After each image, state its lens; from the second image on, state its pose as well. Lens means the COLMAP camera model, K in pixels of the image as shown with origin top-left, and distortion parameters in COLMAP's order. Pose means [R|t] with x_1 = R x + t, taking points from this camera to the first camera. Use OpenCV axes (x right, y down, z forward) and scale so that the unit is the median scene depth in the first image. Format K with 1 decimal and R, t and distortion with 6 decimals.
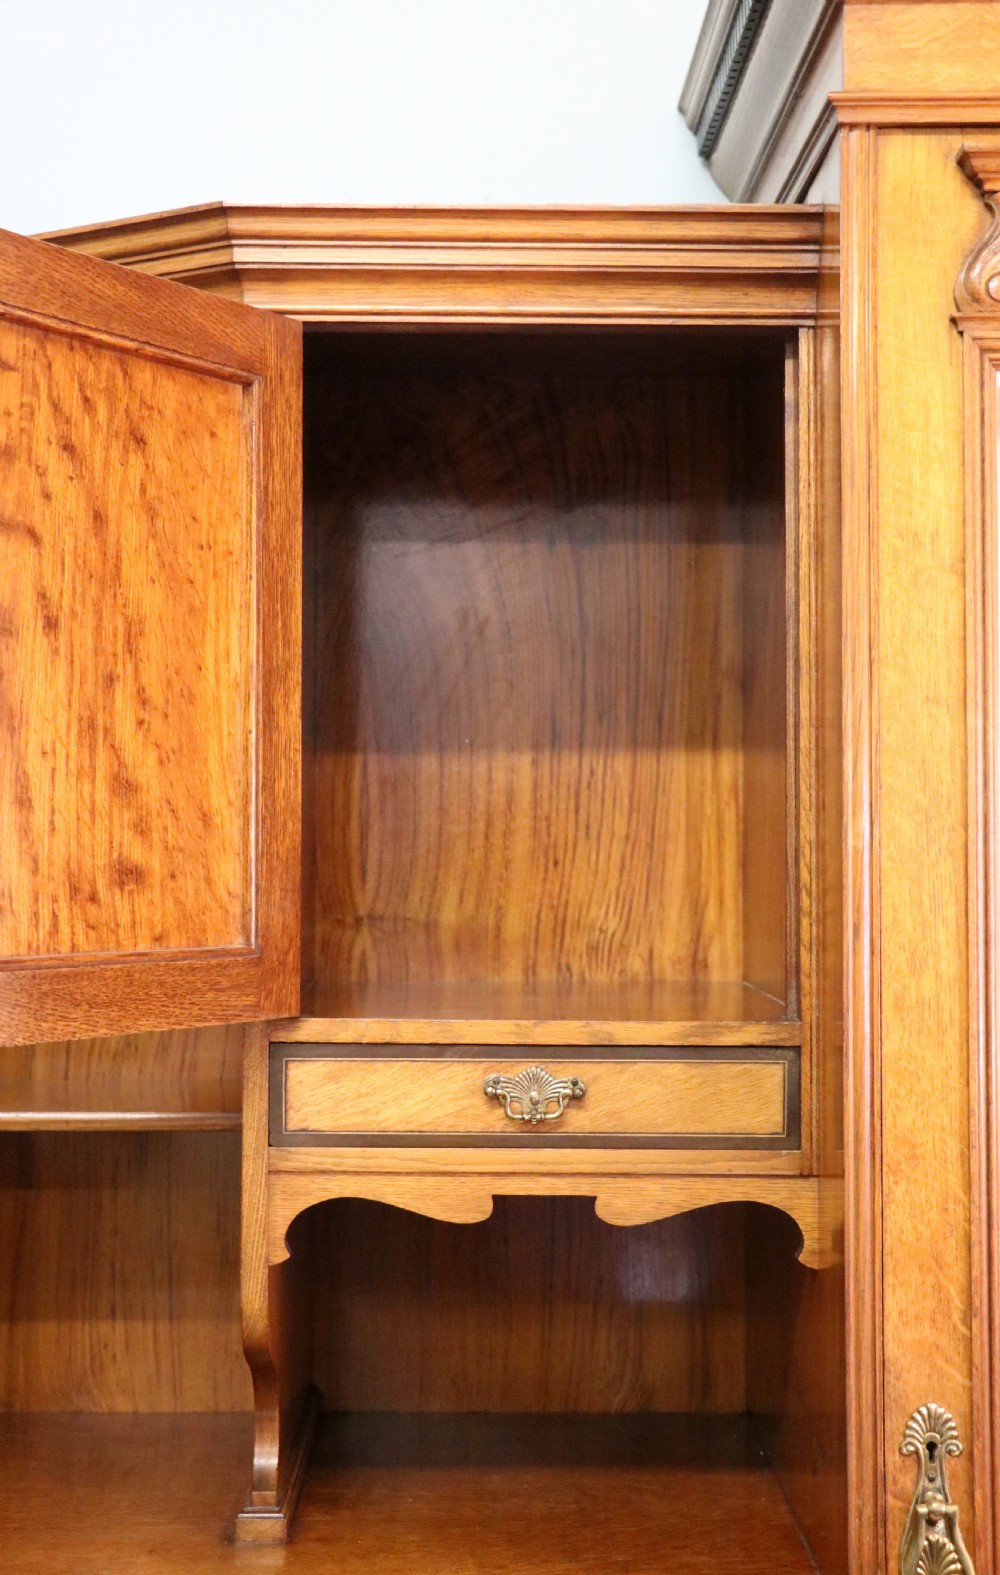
lens RADIAL K [[2353.2, 0, 500.8], [0, 2353.2, 764.1], [0, 0, 1]] dist [-0.011640, 0.475724]
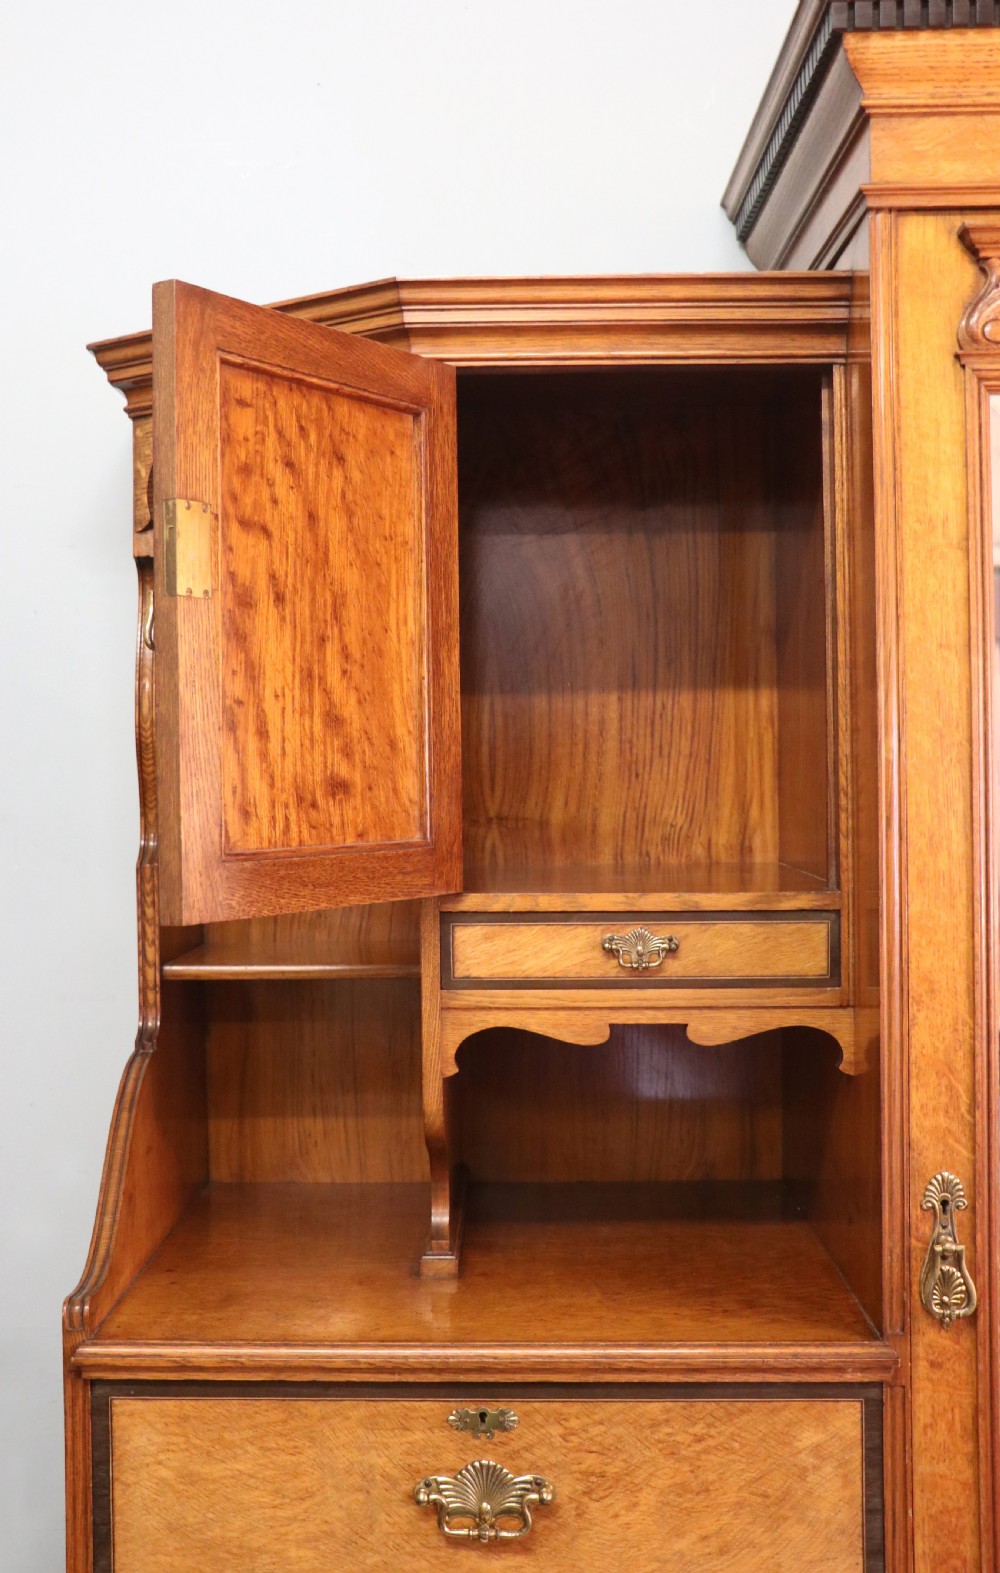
lens RADIAL K [[1732.9, 0, 484.8], [0, 1732.9, 780.3], [0, 0, 1]] dist [-0.118948, 0.292731]
pose [[0.999419, -0.014336, -0.030923, -0.041895], [0.015630, 0.998994, 0.042029, 0.003154], [0.030289, -0.042487, 0.998638, 0.027224]]
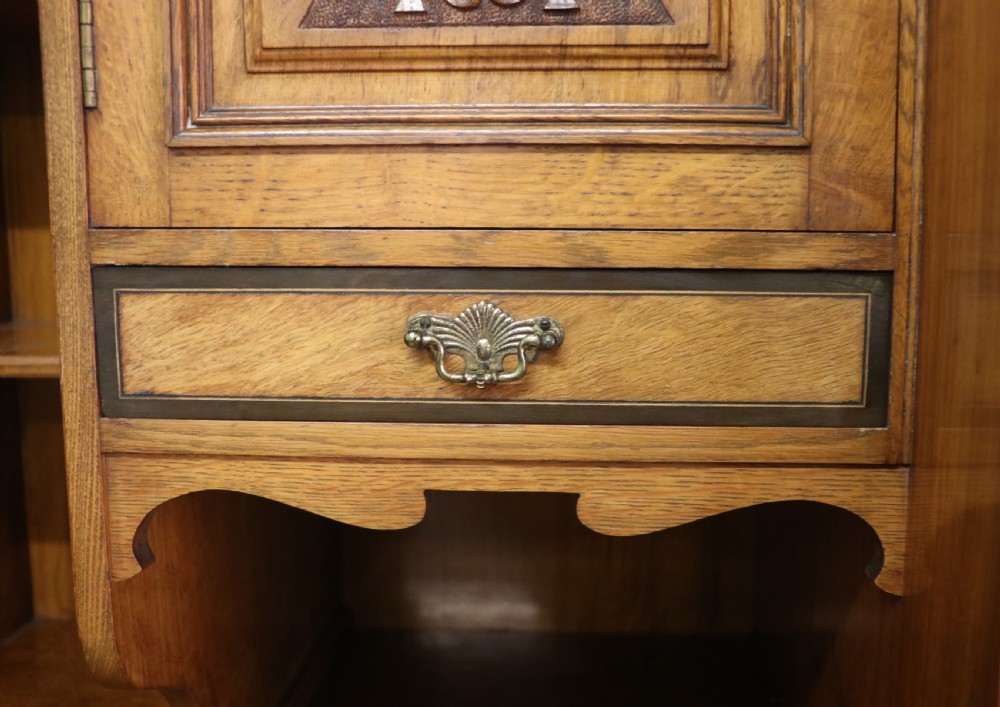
lens RADIAL K [[1058.7, 0, 561.4], [0, 1058.7, 351.4], [0, 0, 1]] dist [-0.162518, 0.203536]
pose [[0.999183, 0.003225, -0.040274, 0.047666], [0.003295, 0.986983, 0.160792, 0.095488], [0.040269, -0.160793, 0.986166, 0.711050]]
